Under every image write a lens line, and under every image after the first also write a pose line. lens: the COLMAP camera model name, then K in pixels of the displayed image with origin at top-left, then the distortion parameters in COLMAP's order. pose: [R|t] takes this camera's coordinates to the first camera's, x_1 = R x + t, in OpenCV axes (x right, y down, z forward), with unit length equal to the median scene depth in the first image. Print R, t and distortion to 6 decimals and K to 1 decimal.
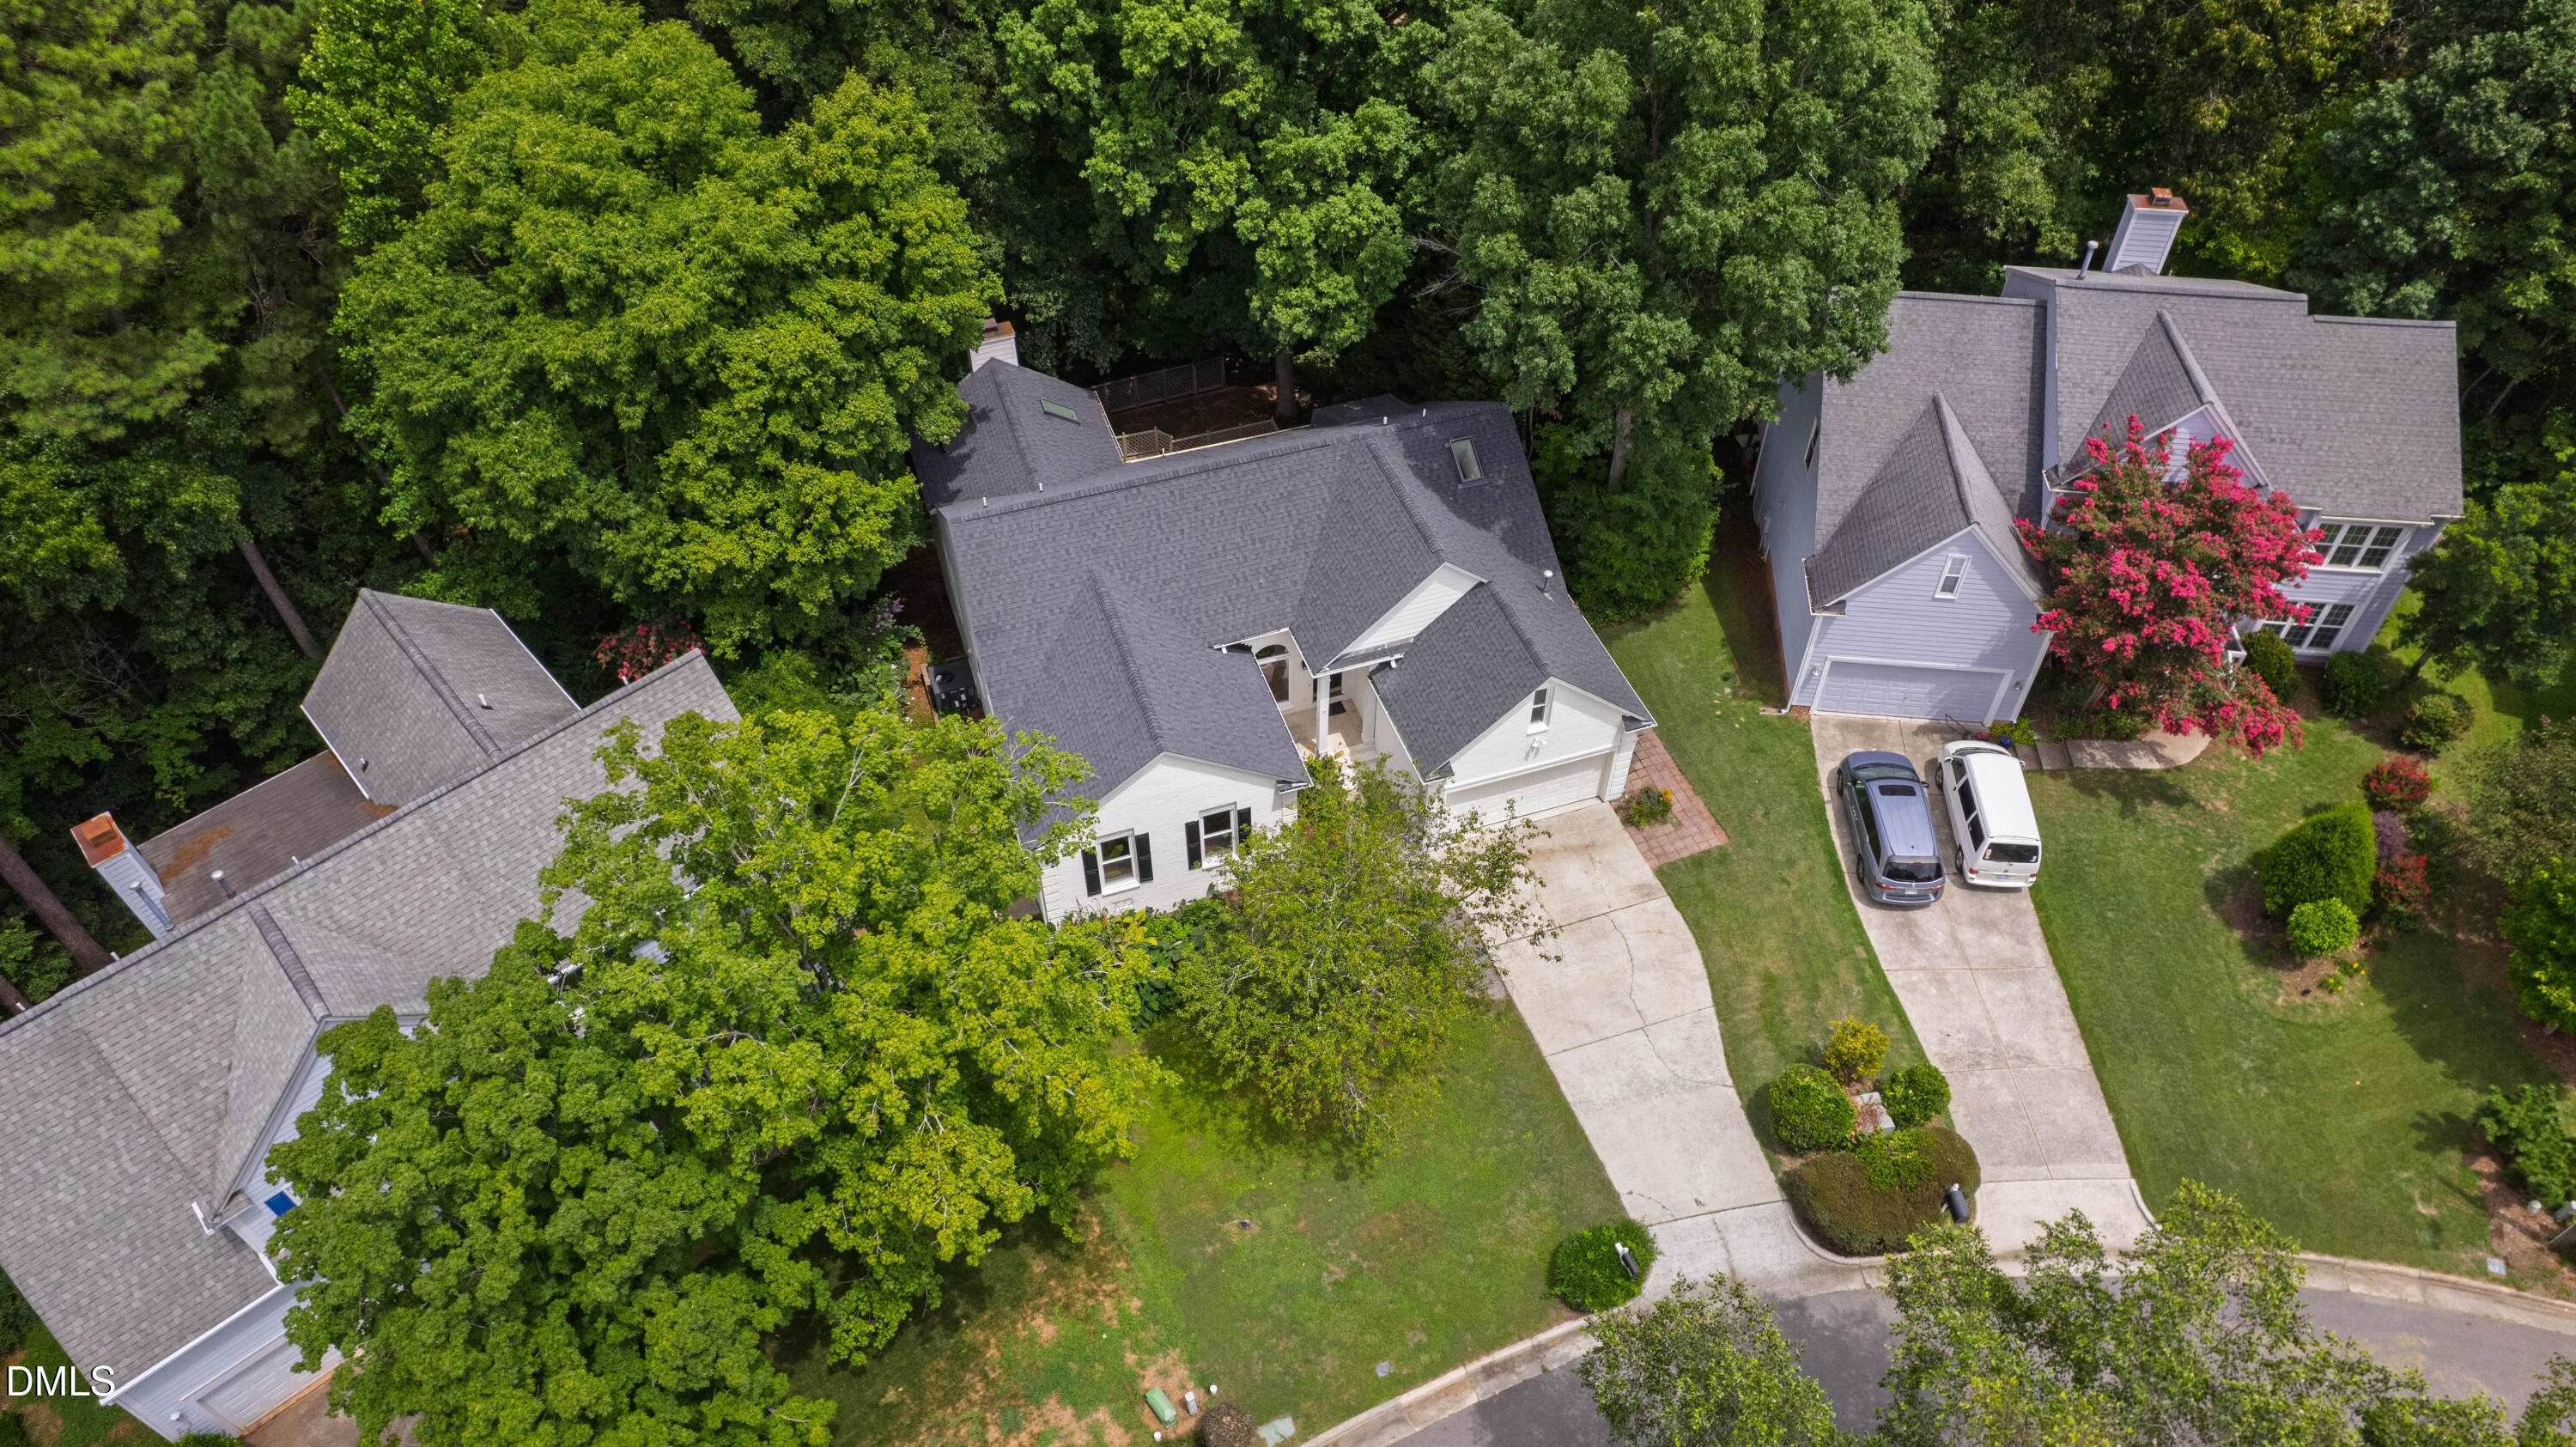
lens RADIAL K [[1669.9, 0, 1286.0], [0, 1669.9, 689.5], [0, 0, 1]] dist [-0.075221, 0.076996]
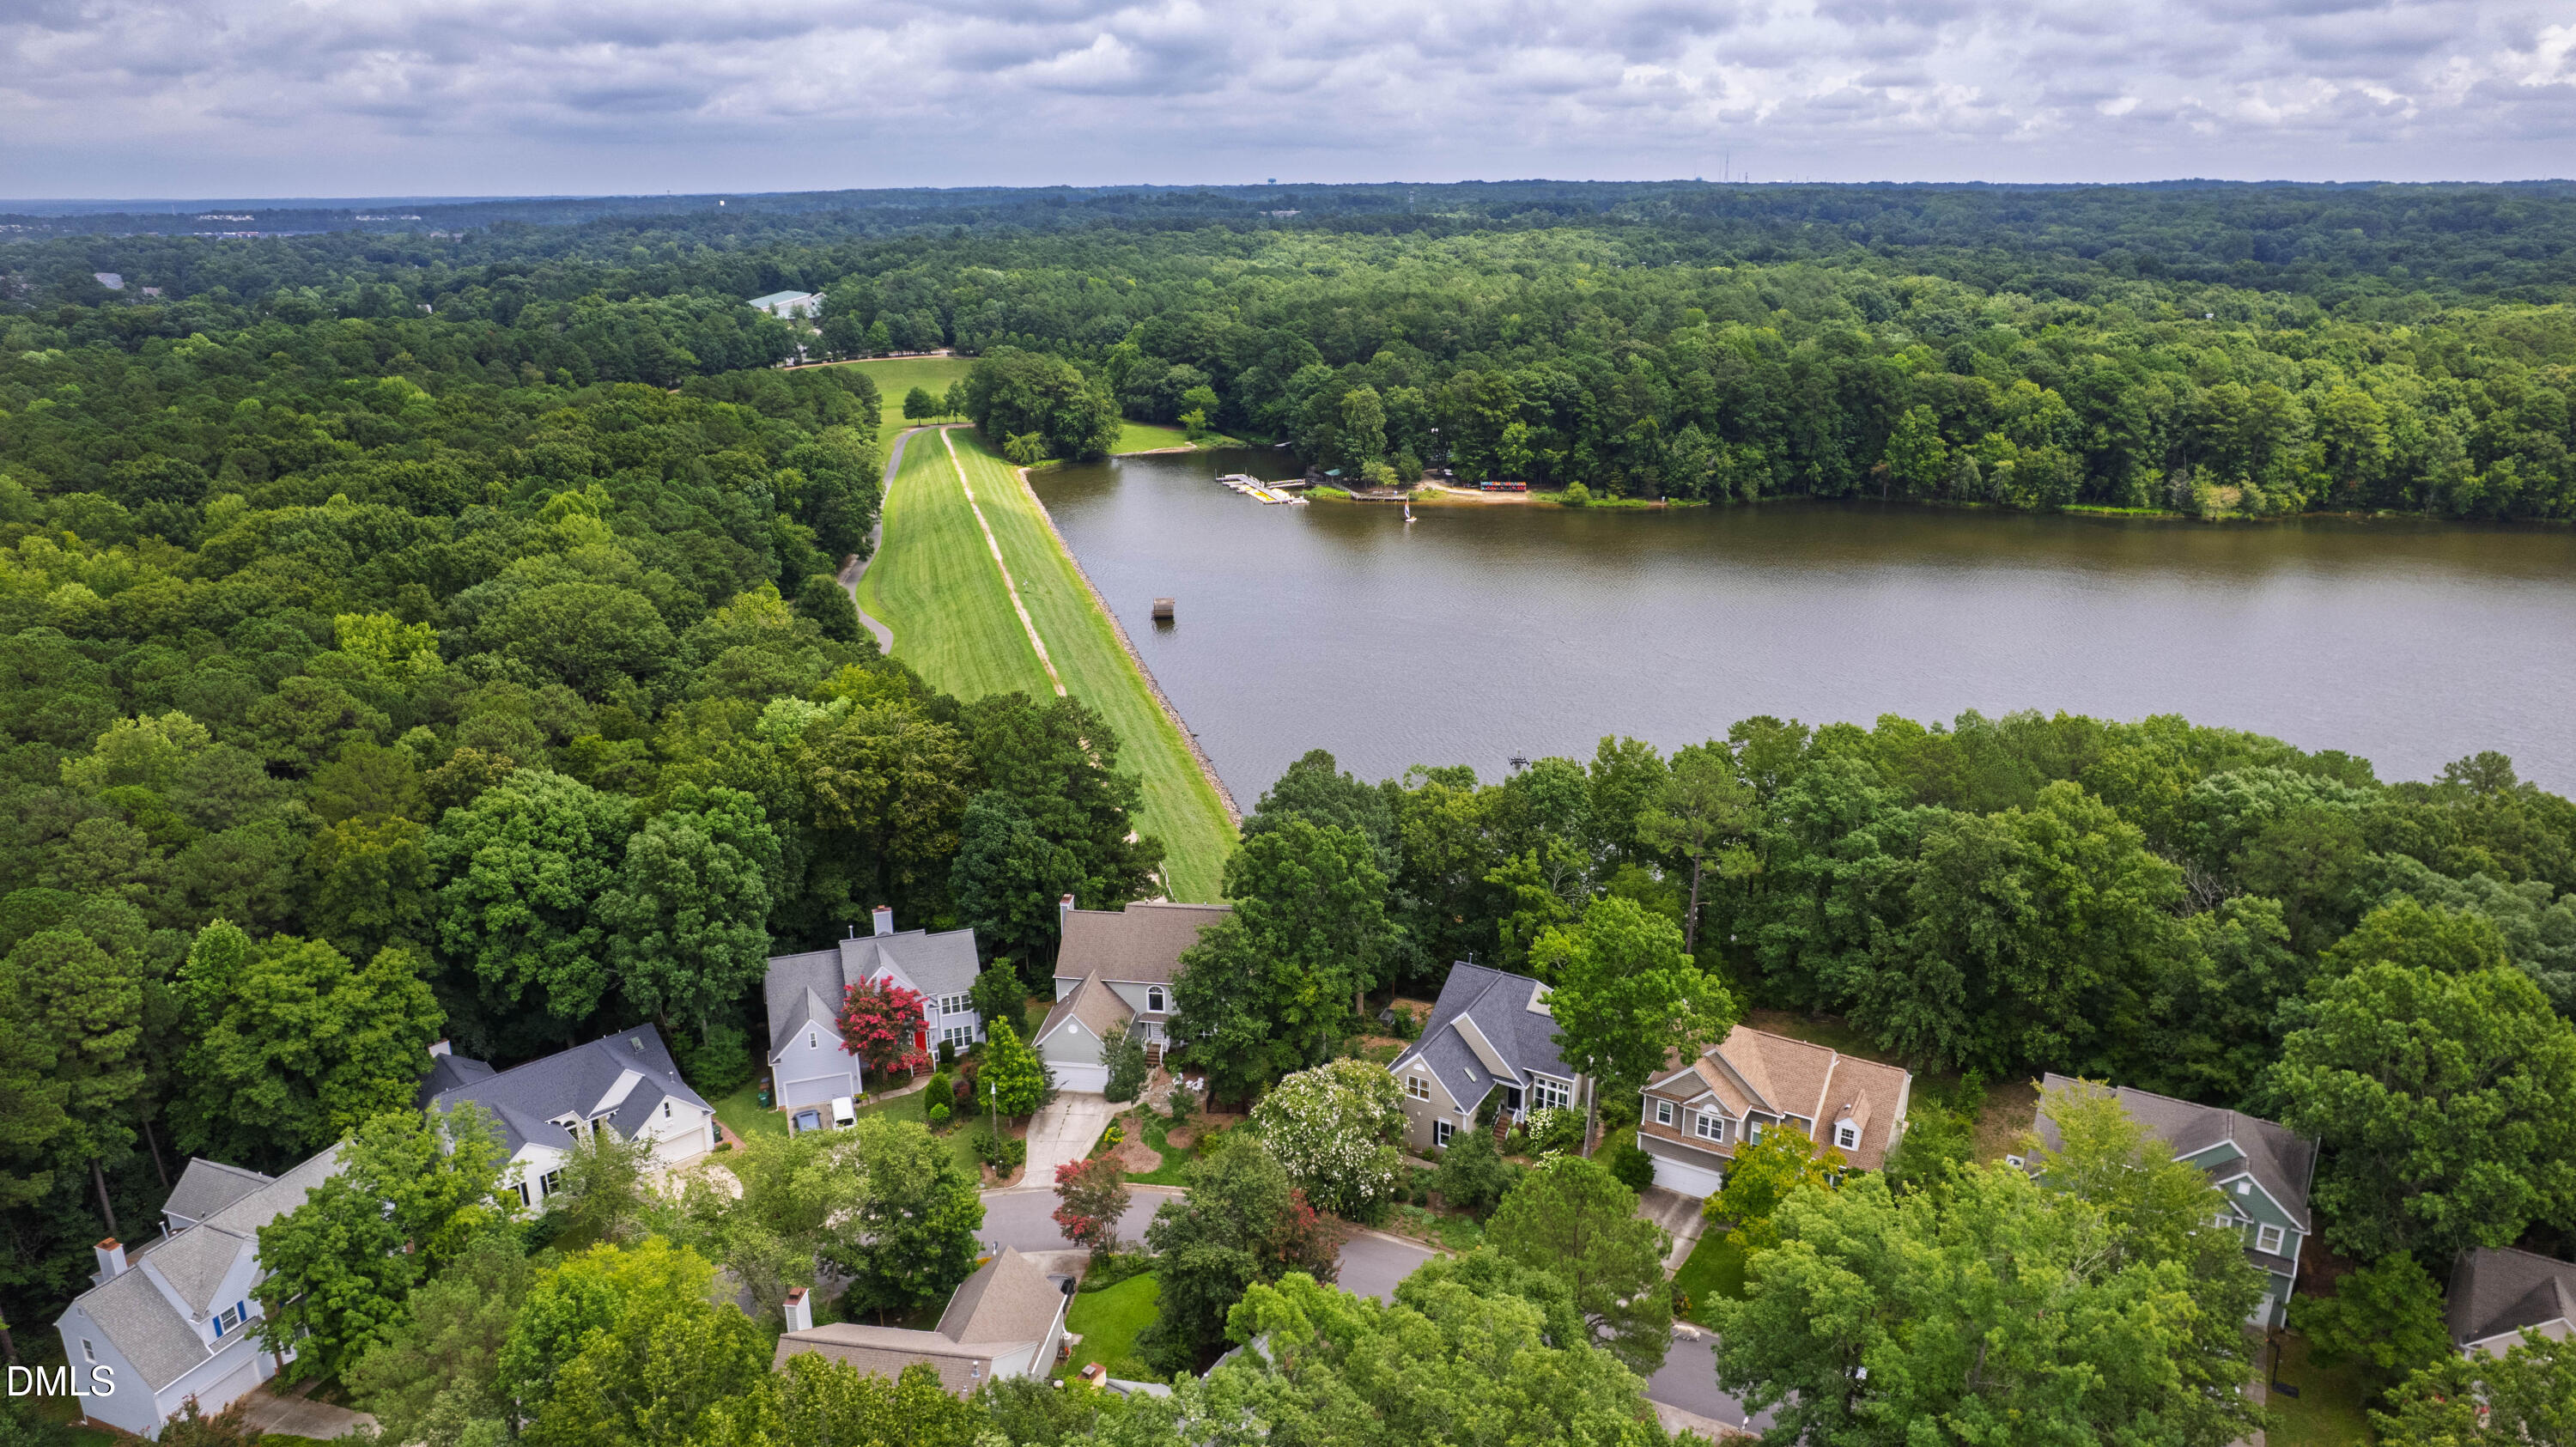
lens RADIAL K [[1669.9, 0, 1286.0], [0, 1669.9, 689.5], [0, 0, 1]] dist [-0.075221, 0.076996]
pose [[0.912558, -0.123394, 0.389886, 0.107632], [0.294428, 0.859905, -0.416984, 0.903915], [-0.283812, 0.495316, 0.821044, -2.033583]]
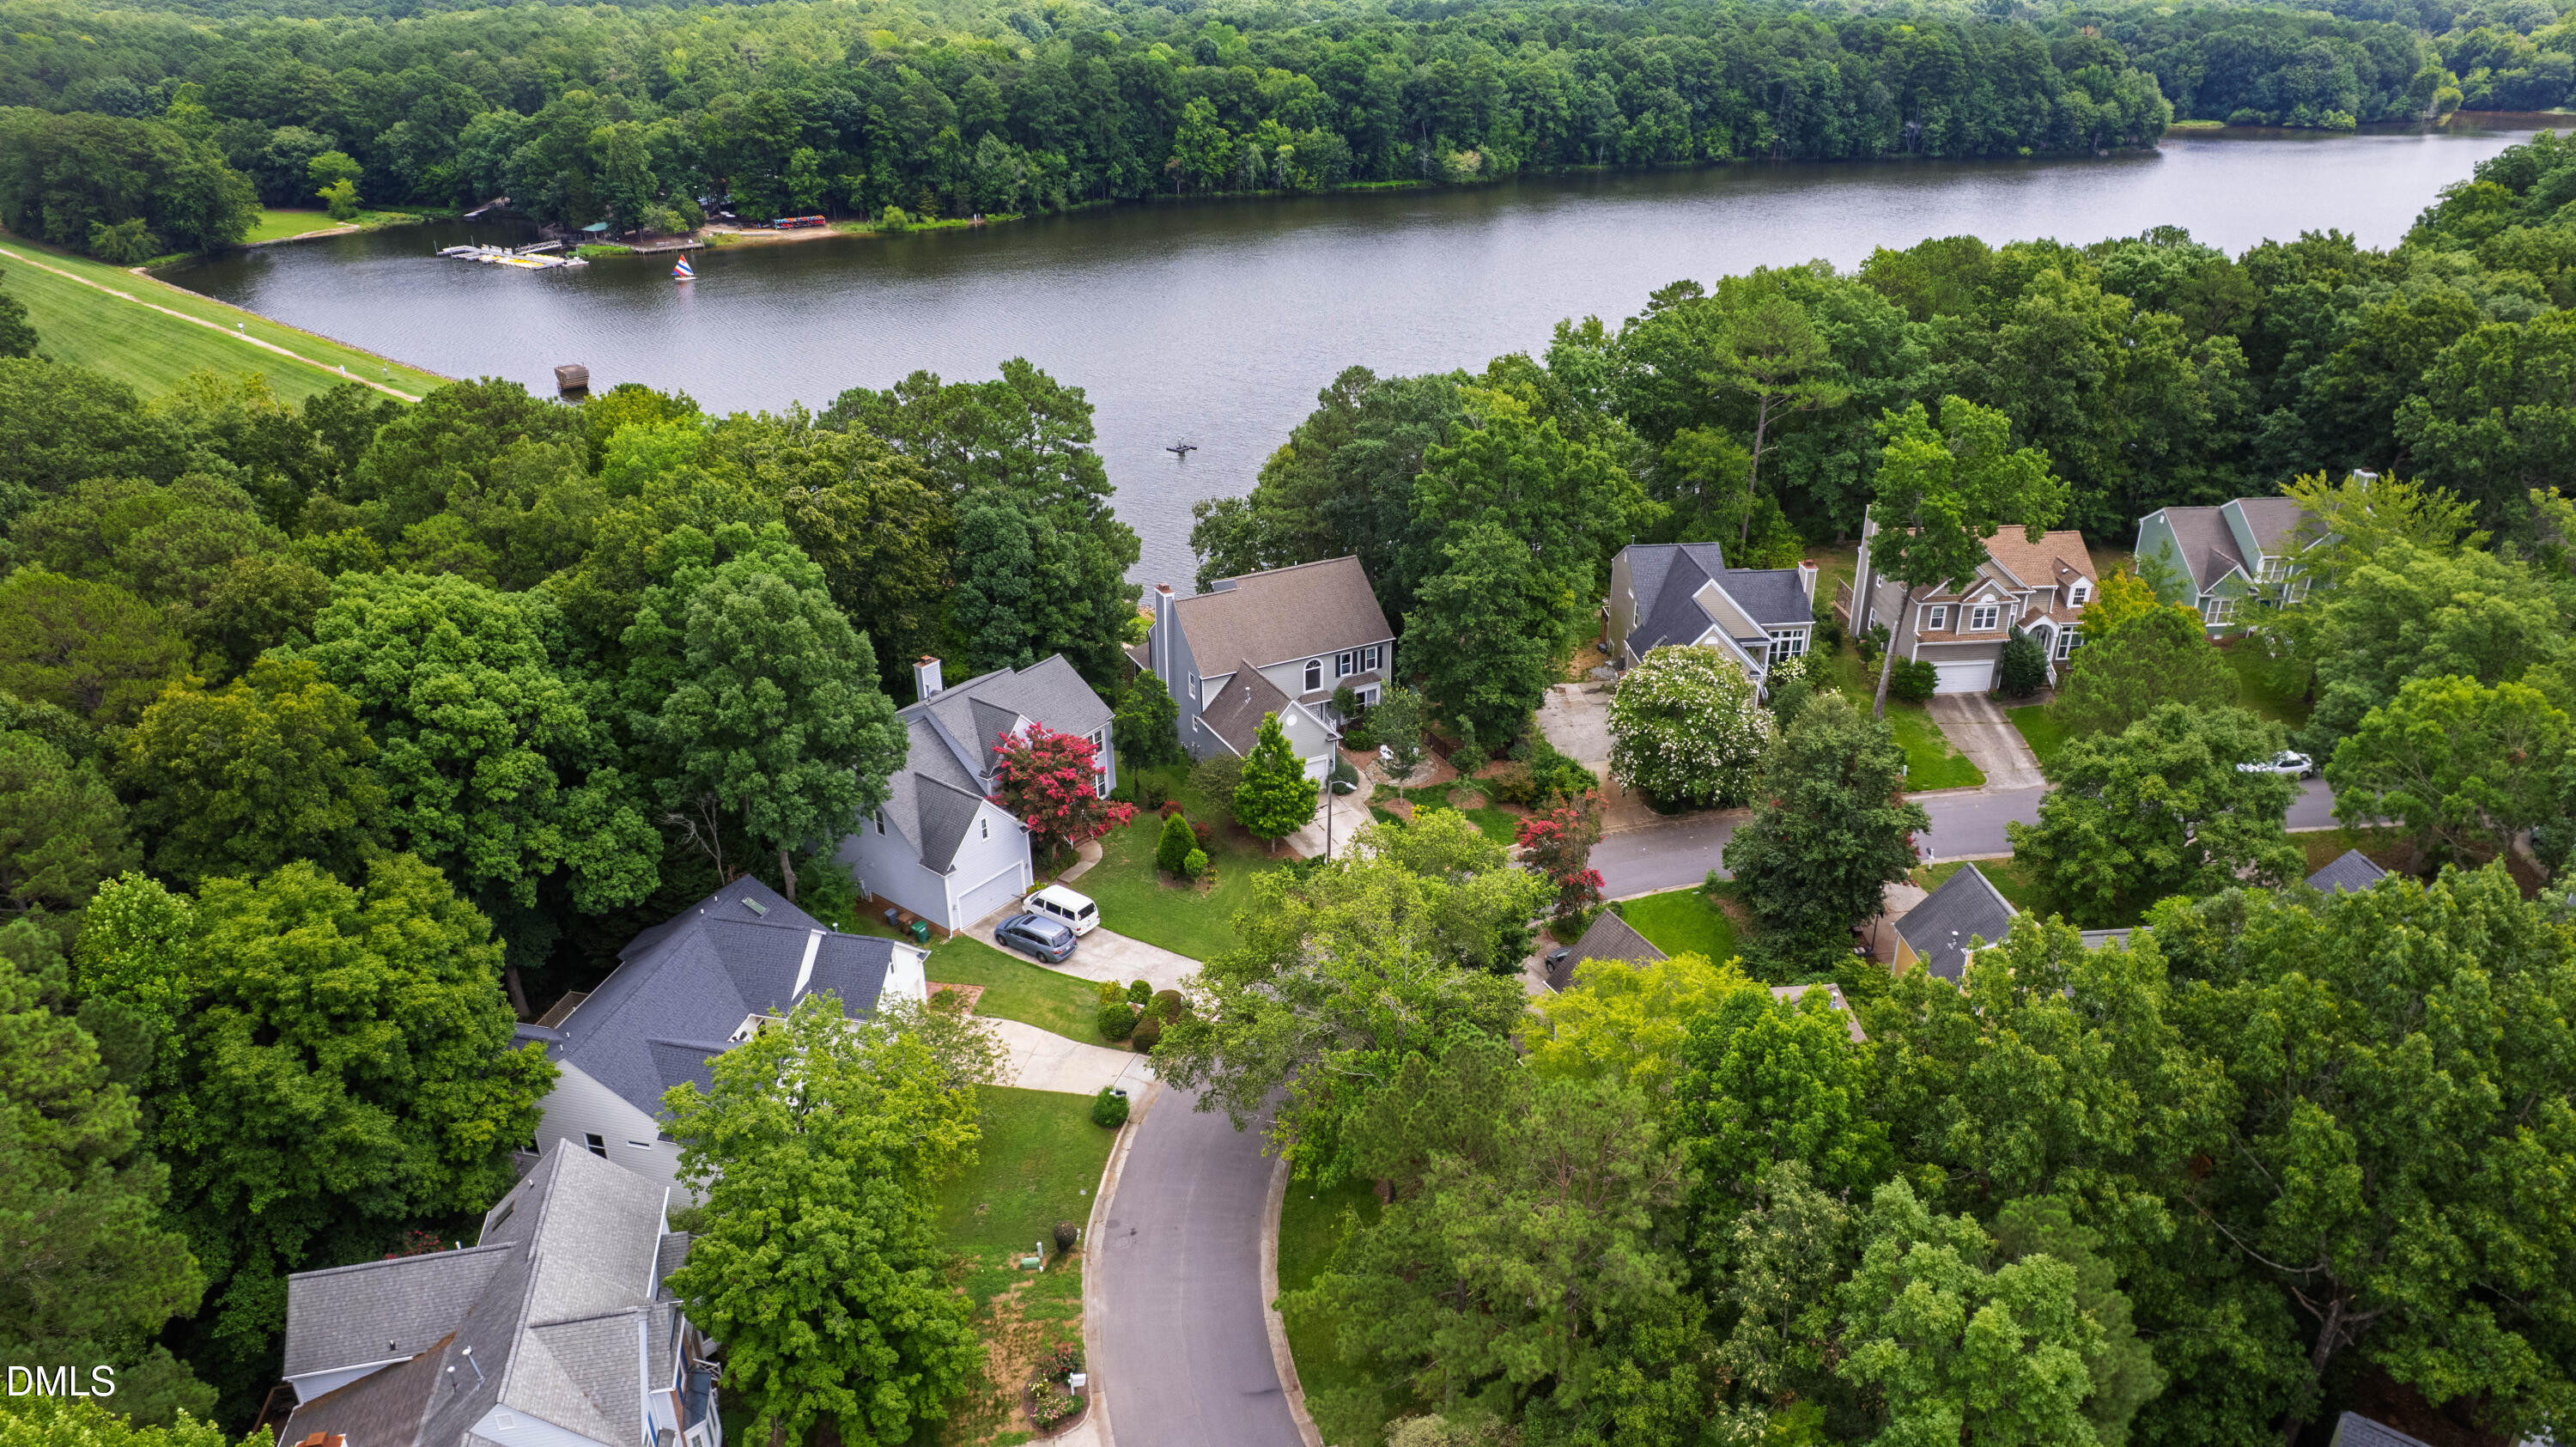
lens RADIAL K [[1669.9, 0, 1286.0], [0, 1669.9, 689.5], [0, 0, 1]] dist [-0.075221, 0.076996]
pose [[0.517035, -0.354248, 0.779219, -1.031358], [0.616827, 0.785363, -0.052241, 0.146192], [-0.593464, 0.507654, 0.624570, -0.676406]]
